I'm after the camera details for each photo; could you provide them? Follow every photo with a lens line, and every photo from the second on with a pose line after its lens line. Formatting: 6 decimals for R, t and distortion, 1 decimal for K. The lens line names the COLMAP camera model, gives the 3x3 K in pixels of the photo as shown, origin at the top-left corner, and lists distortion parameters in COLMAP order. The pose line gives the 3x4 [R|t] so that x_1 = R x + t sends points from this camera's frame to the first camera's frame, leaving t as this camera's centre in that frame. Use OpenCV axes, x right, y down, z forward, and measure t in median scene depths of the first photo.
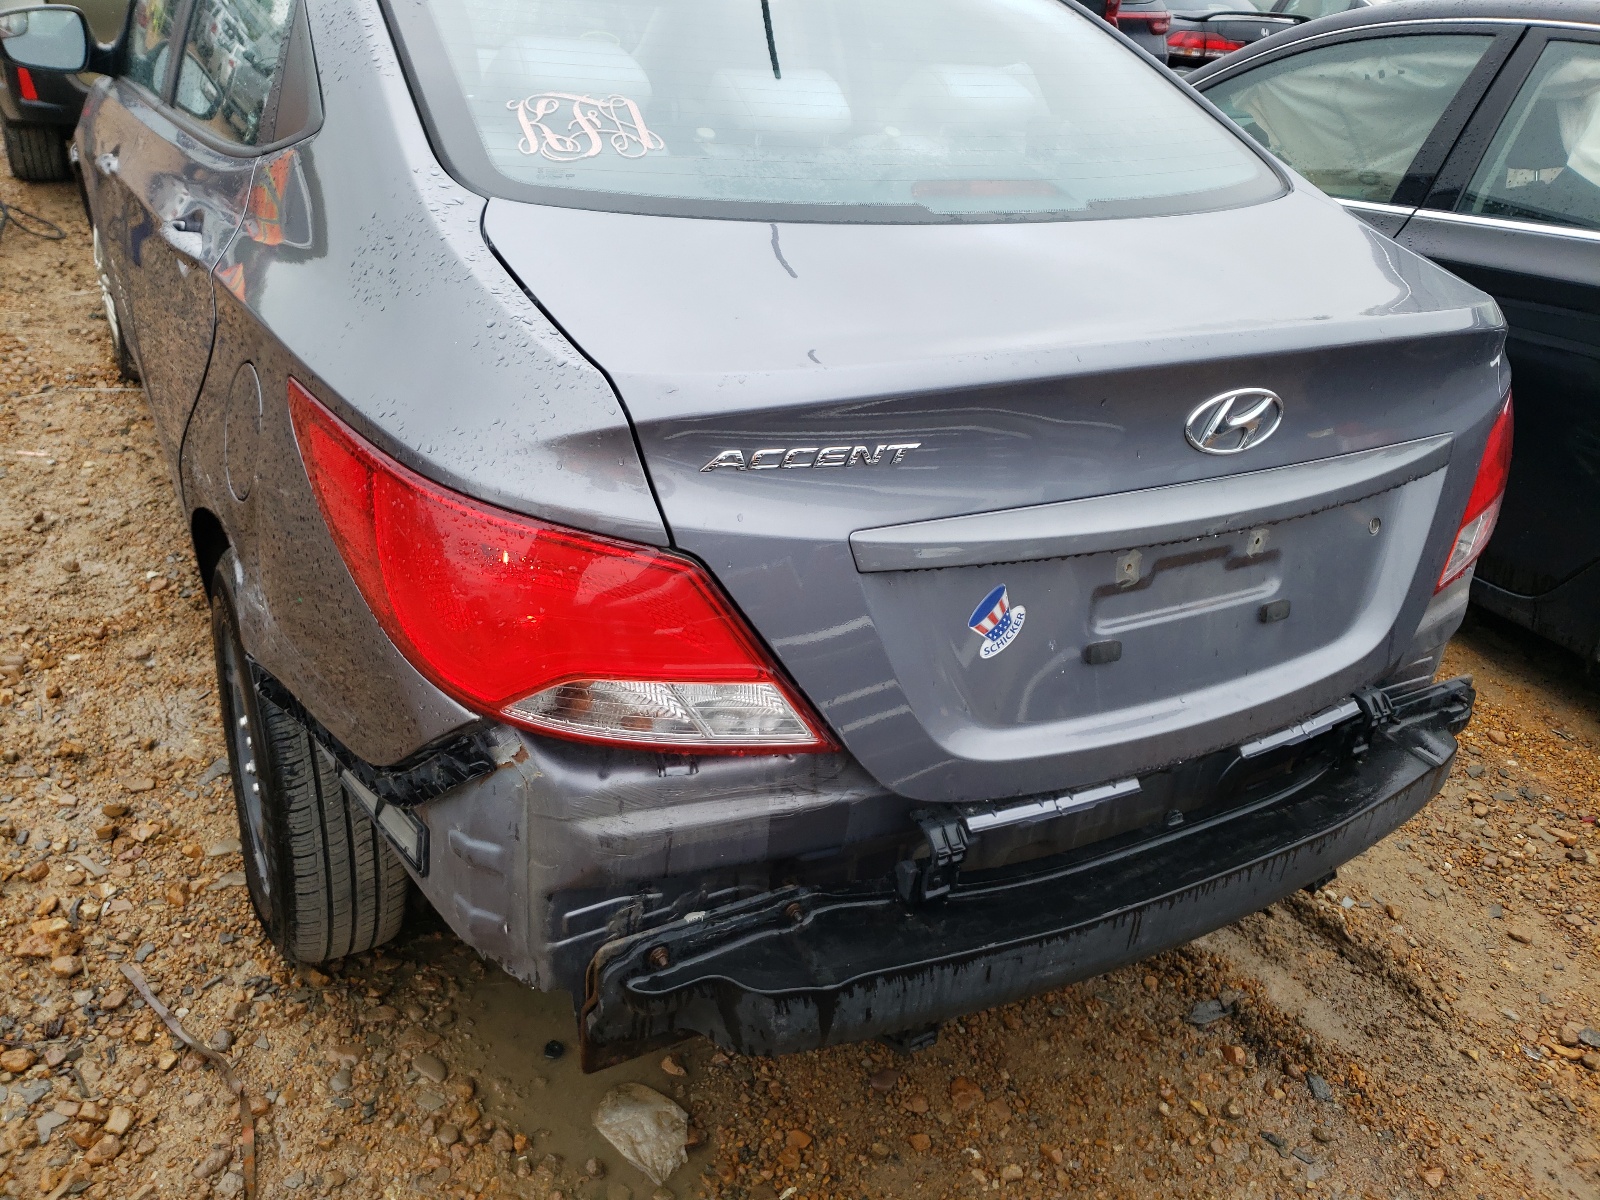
lens RADIAL K [[1205.5, 0, 801.7], [0, 1205.5, 606.1], [0, 0, 1]] dist [0.021480, -0.007662]
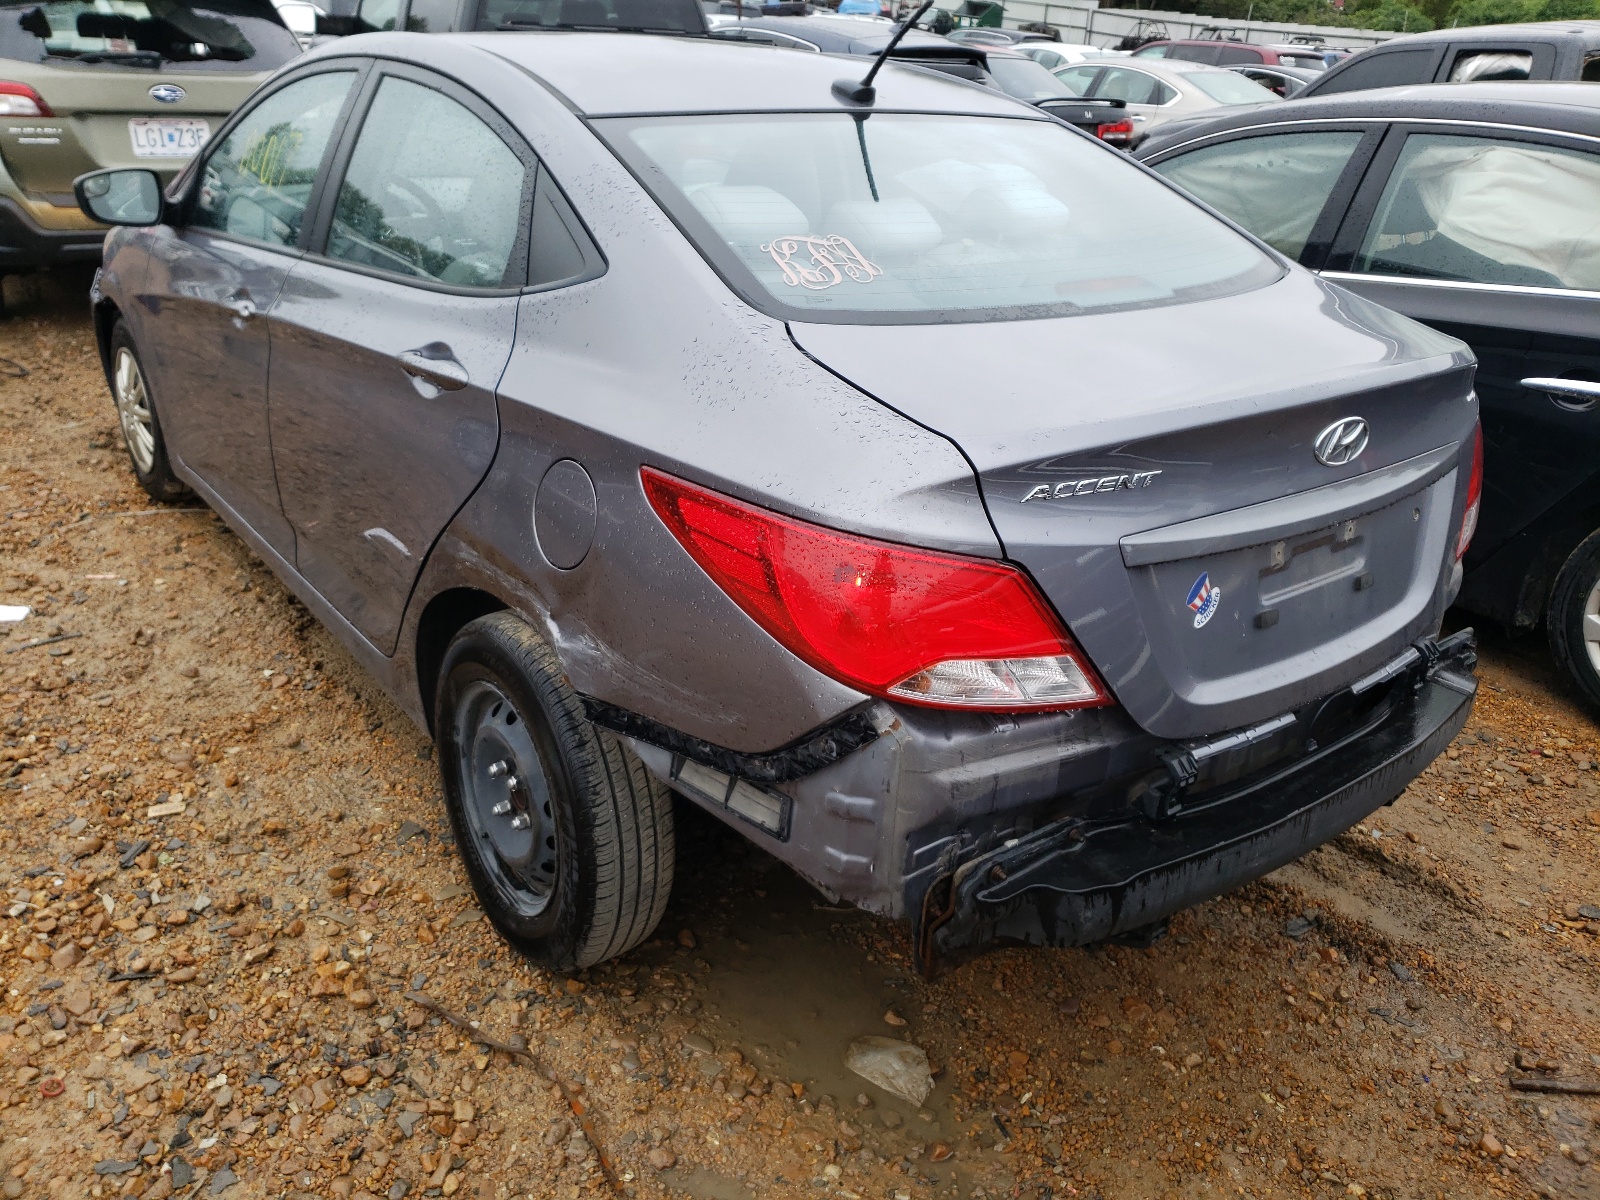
lens RADIAL K [[1205.5, 0, 795.9], [0, 1205.5, 587.7], [0, 0, 1]] dist [0.021480, -0.007662]
pose [[0.989500, -0.090861, 0.112401, -0.320331], [0.099092, 0.992617, -0.069940, 0.035743], [-0.105217, 0.080344, 0.991198, -0.218246]]
